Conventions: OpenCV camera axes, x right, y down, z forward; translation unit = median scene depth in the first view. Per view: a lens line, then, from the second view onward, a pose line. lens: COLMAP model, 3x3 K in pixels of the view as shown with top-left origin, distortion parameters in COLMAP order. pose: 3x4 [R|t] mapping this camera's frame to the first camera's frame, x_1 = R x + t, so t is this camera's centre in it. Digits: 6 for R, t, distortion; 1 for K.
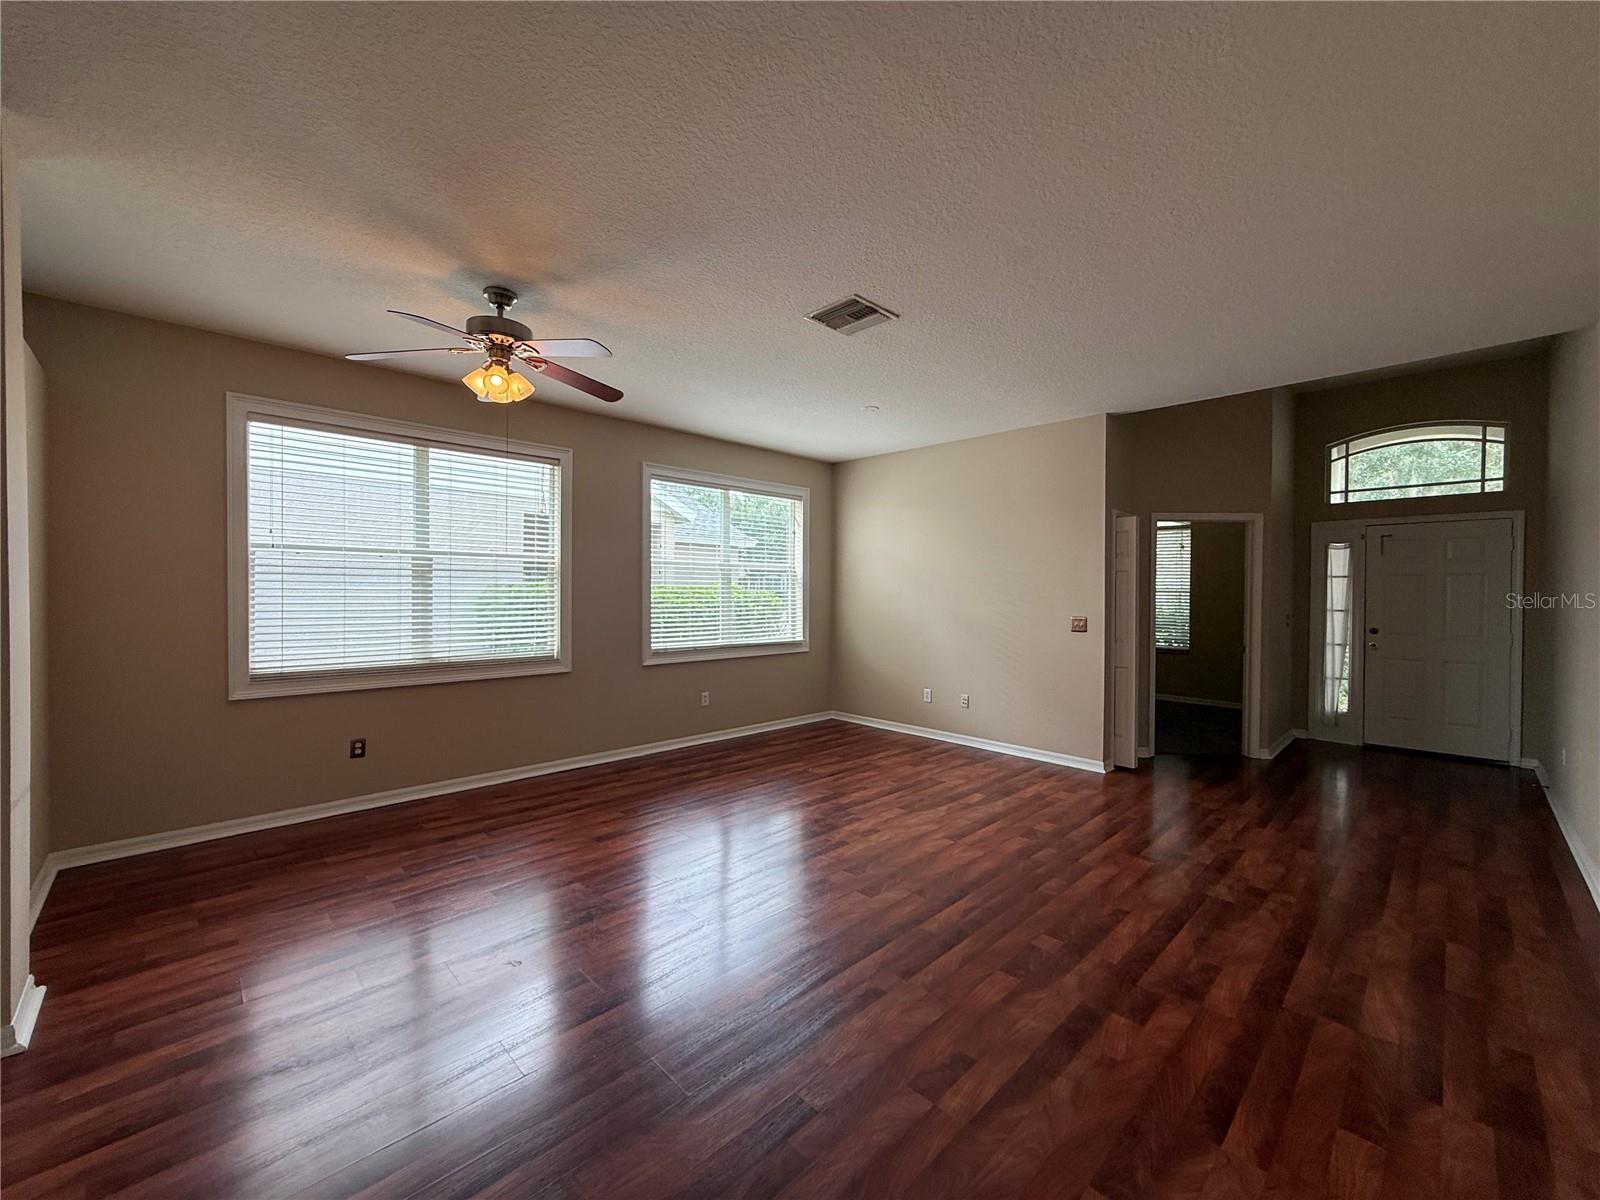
lens RADIAL K [[638.4, 0, 807.8], [0, 638.4, 592.8], [0, 0, 1]] dist [-0.000233, 0.000802]
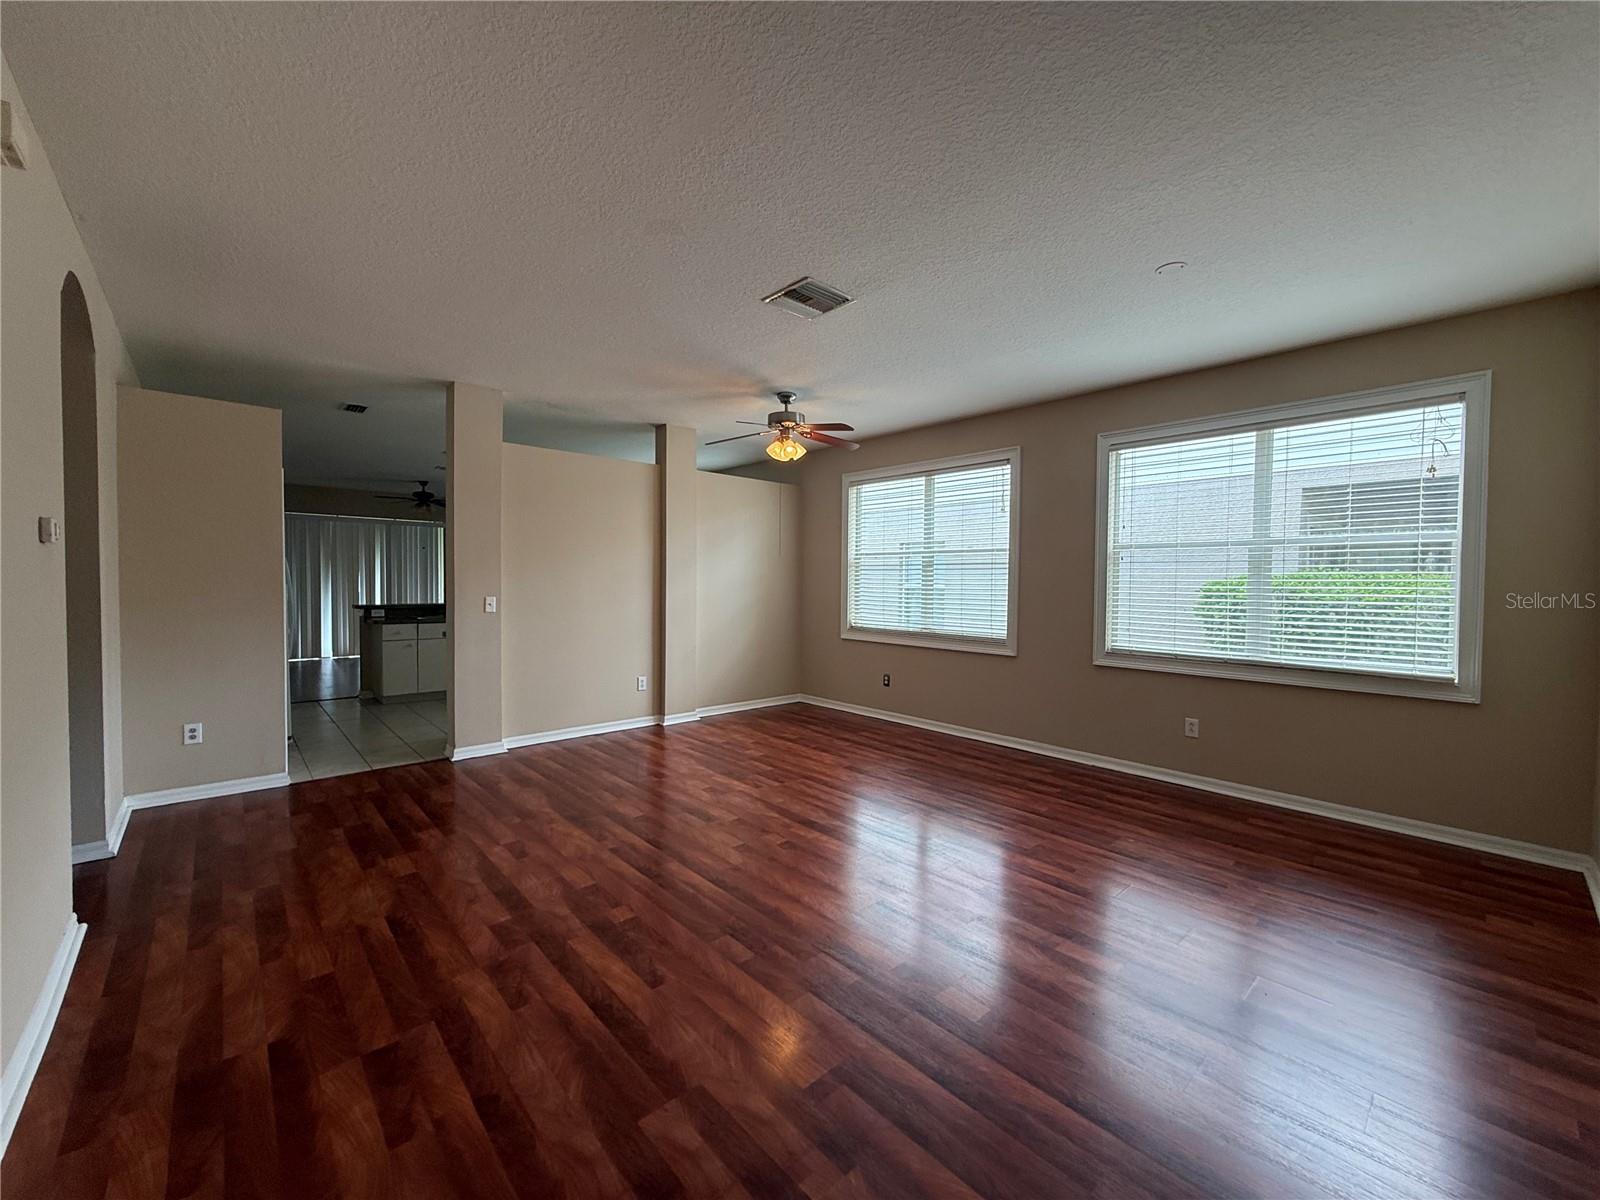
lens RADIAL K [[638.4, 0, 789.5], [0, 638.4, 595.1], [0, 0, 1]] dist [-0.000233, 0.000802]
pose [[-0.048477, 0.016984, -0.998680, 0.871491], [-0.011532, 0.999779, 0.017562, 0.008828], [0.998758, 0.012368, -0.048270, 0.831201]]
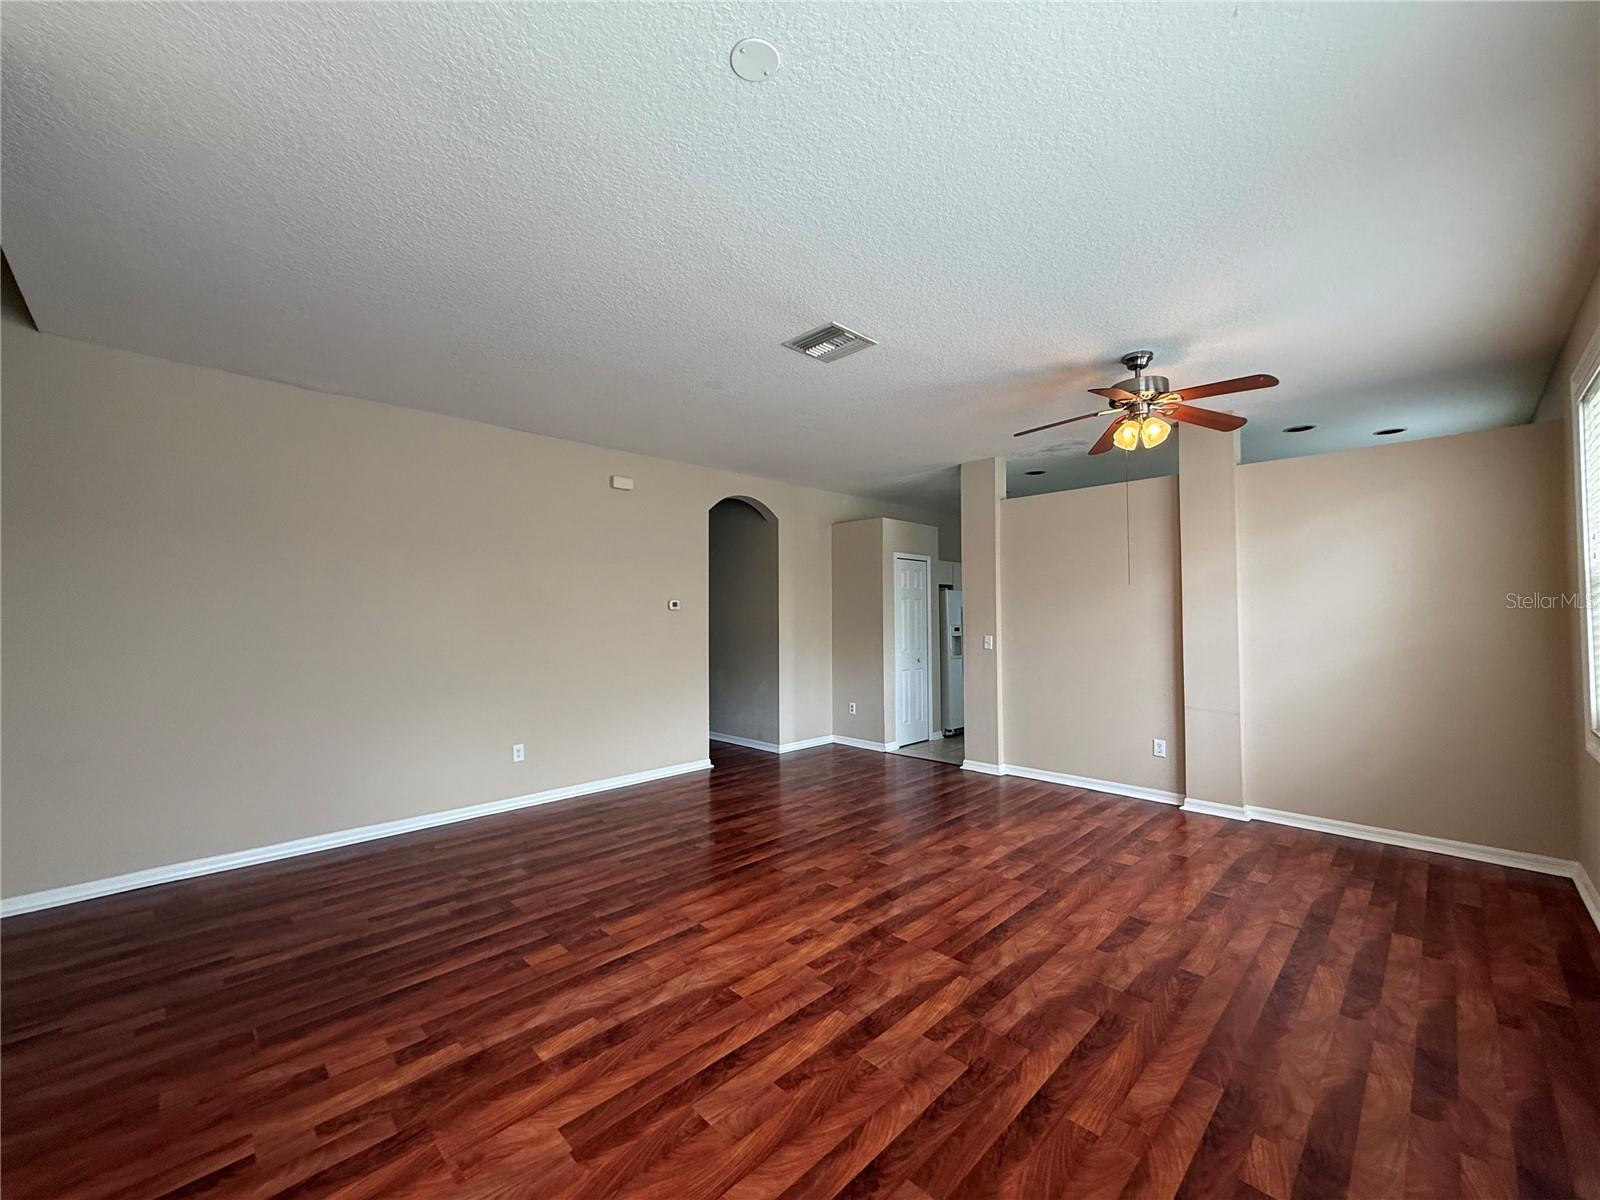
lens RADIAL K [[638.4, 0, 806.6], [0, 638.4, 603.1], [0, 0, 1]] dist [-0.000233, 0.000802]
pose [[-0.999989, -0.002556, -0.003862, 0.088262], [-0.002469, 0.999748, -0.022332, 0.000076], [0.003918, -0.022322, -0.999743, 1.614128]]
